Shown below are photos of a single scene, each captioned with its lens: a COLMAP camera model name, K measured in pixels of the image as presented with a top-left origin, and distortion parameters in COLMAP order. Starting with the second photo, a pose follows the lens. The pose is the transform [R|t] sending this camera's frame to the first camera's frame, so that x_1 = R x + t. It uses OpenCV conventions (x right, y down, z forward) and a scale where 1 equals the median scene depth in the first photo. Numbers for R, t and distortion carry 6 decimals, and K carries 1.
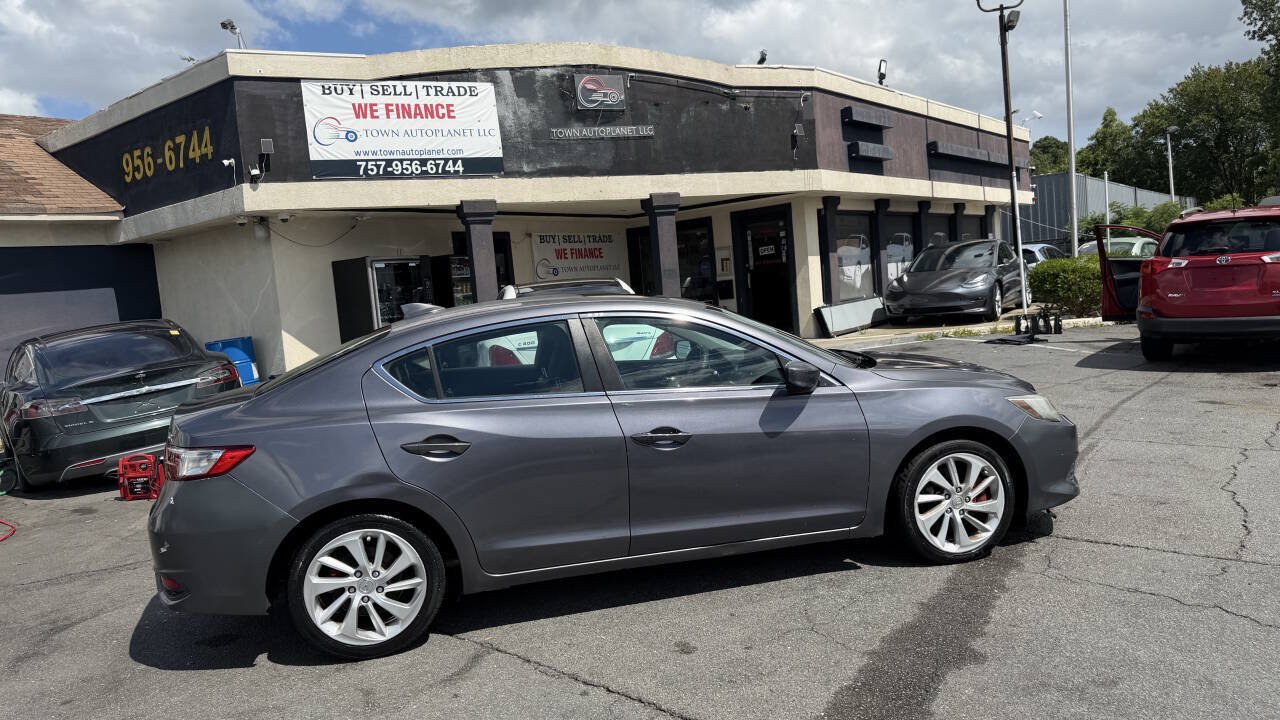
lens RADIAL K [[902.7, 0, 645.7], [0, 902.7, 361.1], [0, 0, 1]] dist [0.058098, -0.078932]
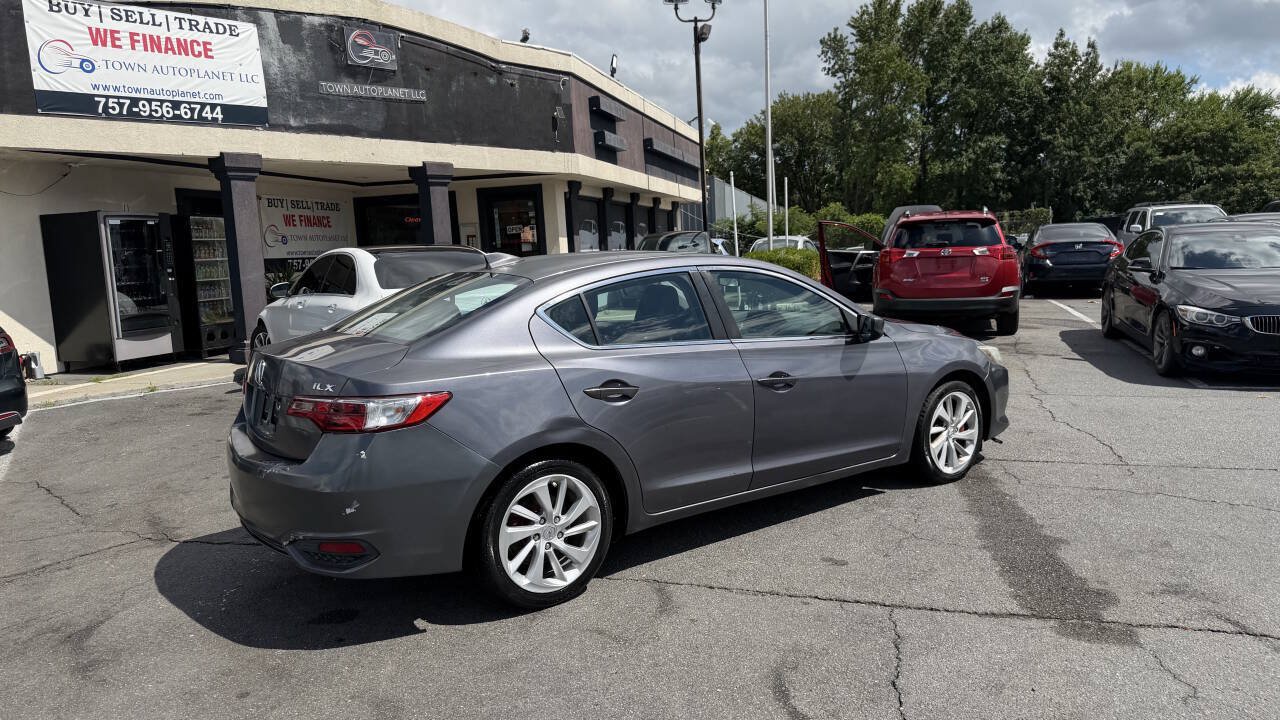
lens RADIAL K [[902.7, 0, 644.4], [0, 902.7, 363.5], [0, 0, 1]] dist [0.058098, -0.078932]
pose [[0.914713, -0.010806, 0.403959, -0.194445], [0.004326, 0.999847, 0.016950, 0.015089], [-0.404081, -0.013757, 0.914620, 0.020370]]
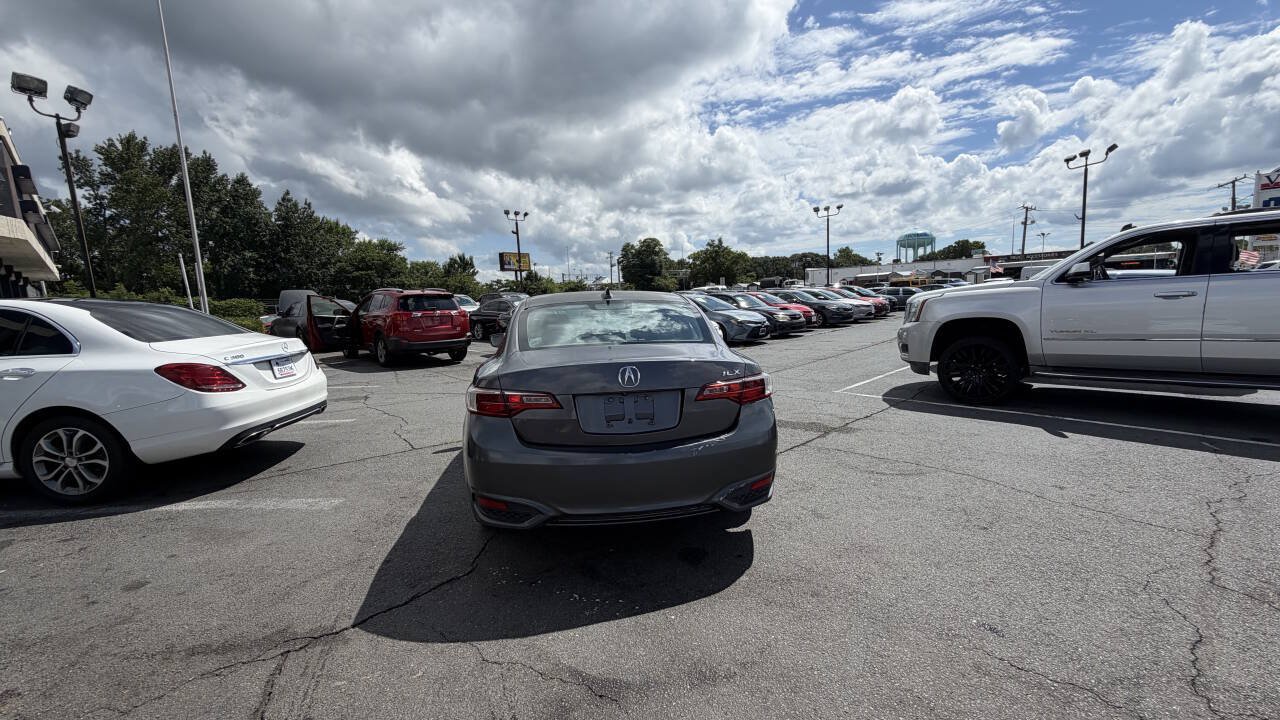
lens RADIAL K [[513.9, 0, 634.2], [0, 513.9, 364.0], [0, 0, 1]] dist [-0.003788, 0.000073]
pose [[0.094456, -0.051359, 0.994203, -0.395341], [0.119051, 0.992085, 0.039939, 0.009909], [-0.988385, 0.114589, 0.099822, 0.347028]]
